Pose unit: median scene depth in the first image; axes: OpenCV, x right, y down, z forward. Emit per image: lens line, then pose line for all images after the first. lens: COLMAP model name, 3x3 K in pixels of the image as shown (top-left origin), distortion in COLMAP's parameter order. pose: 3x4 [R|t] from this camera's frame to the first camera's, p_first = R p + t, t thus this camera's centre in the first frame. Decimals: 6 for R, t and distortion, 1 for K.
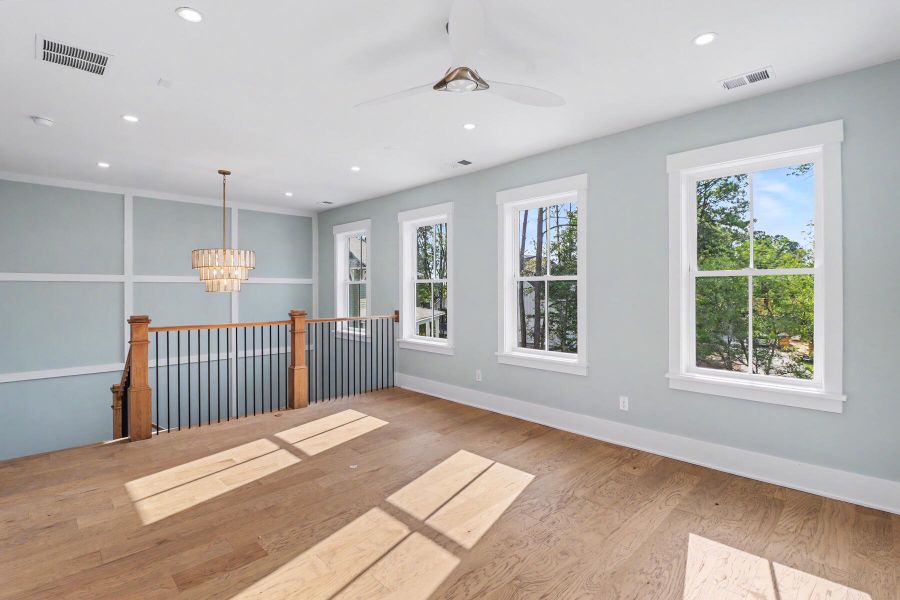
lens RADIAL K [[421.9, 0, 453.7], [0, 421.9, 291.9], [0, 0, 1]] dist [-0.007859, -0.008786]
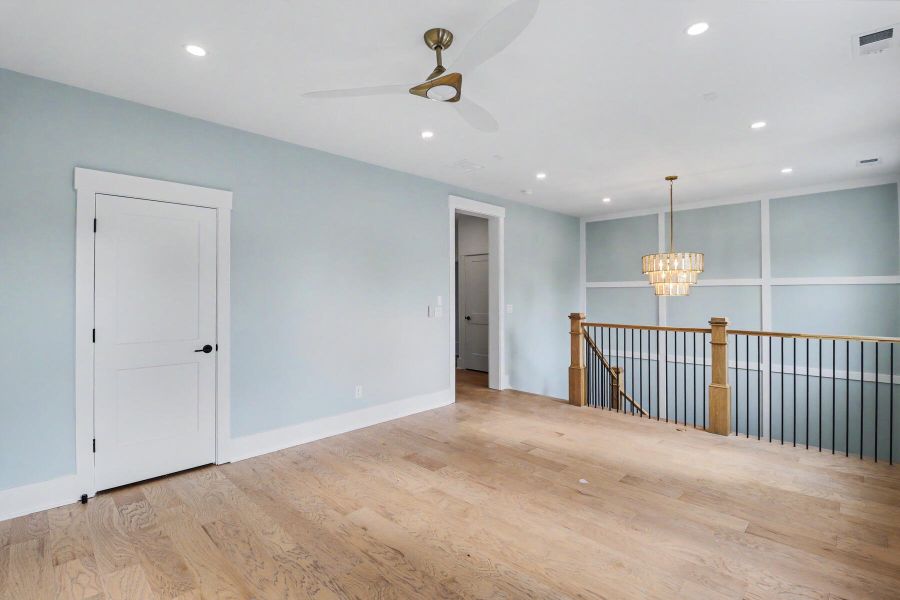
lens RADIAL K [[421.9, 0, 453.4], [0, 421.9, 292.4], [0, 0, 1]] dist [-0.007859, -0.008786]
pose [[0.003931, -0.004992, -0.999980, 0.472686], [0.000584, 0.999987, -0.004990, -0.002637], [0.999992, -0.000564, 0.003934, 0.471632]]
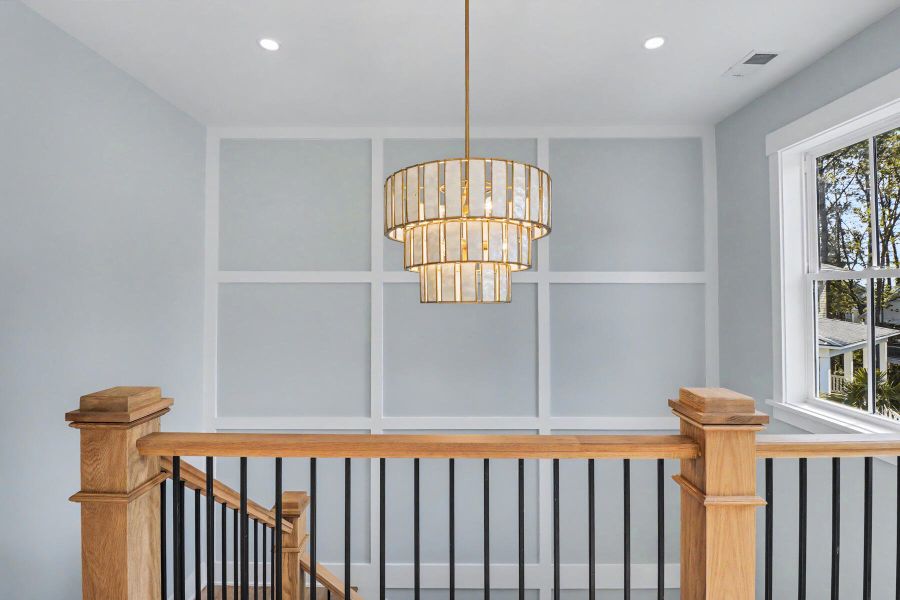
lens RADIAL K [[421.9, 0, 451.4], [0, 421.9, 291.7], [0, 0, 1]] dist [-0.007859, -0.008786]
pose [[0.700738, -0.005016, -0.713401, -0.314625], [-0.004153, 0.999930, -0.011110, -0.006335], [0.713407, 0.010748, 0.700668, 0.758813]]
